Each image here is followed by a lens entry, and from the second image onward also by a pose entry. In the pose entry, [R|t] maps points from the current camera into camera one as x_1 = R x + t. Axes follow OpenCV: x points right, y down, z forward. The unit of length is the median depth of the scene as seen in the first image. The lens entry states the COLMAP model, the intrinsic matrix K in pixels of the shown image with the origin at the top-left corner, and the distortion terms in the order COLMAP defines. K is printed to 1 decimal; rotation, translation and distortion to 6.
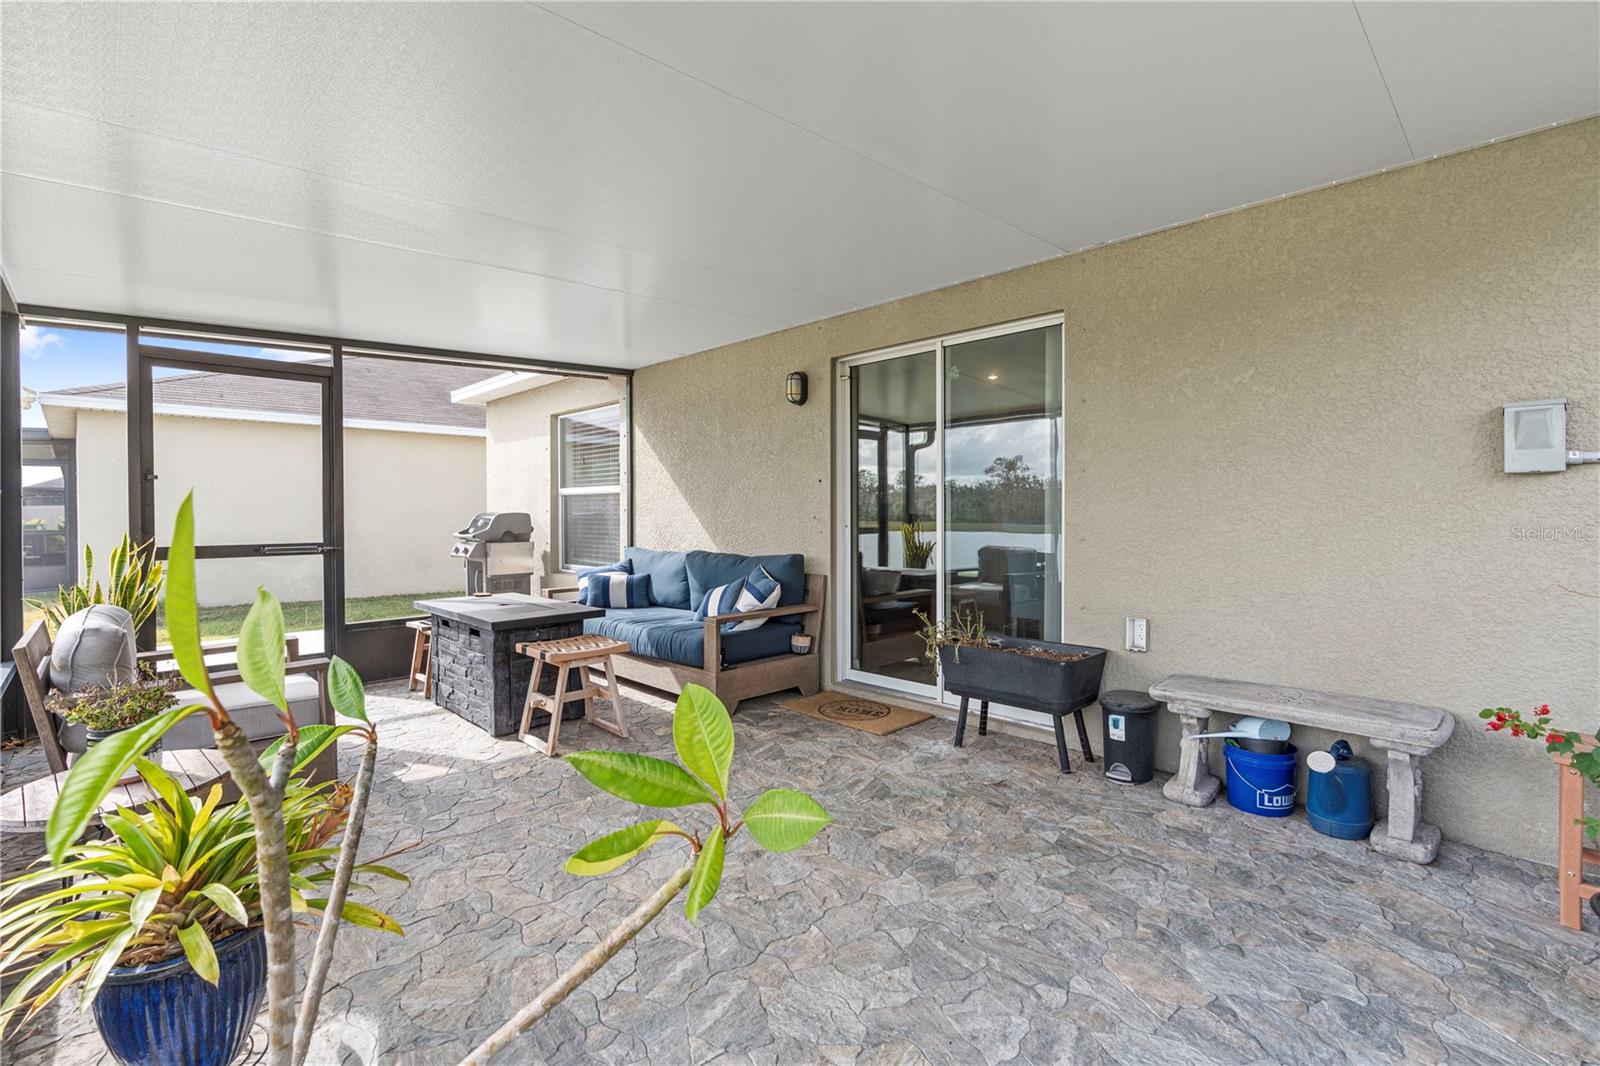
lens RADIAL K [[727.9, 0, 795.6], [0, 727.9, 515.4], [0, 0, 1]] dist [-0.004321, 0.000297]
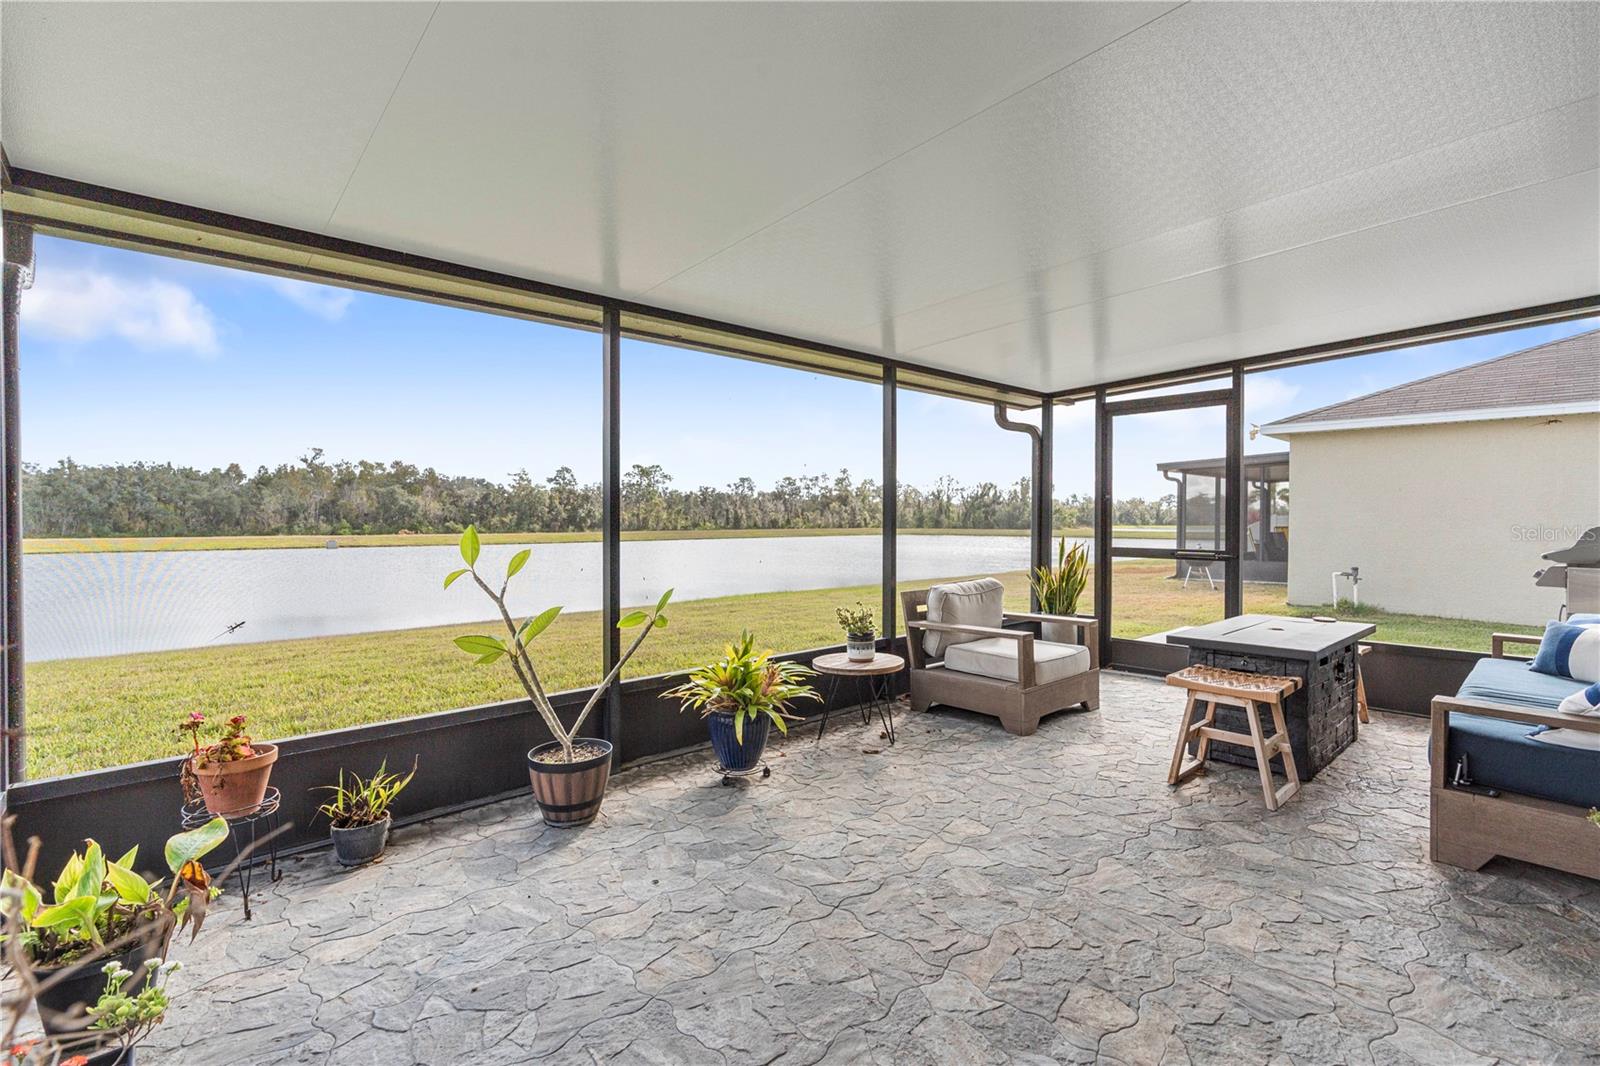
lens RADIAL K [[727.9, 0, 795.6], [0, 727.9, 515.4], [0, 0, 1]] dist [-0.004321, 0.000297]
pose [[-0.055582, -0.008289, -0.998420, 0.529190], [-0.014566, 0.999866, -0.007490, -0.000243], [0.998348, 0.014127, -0.055696, 0.479930]]
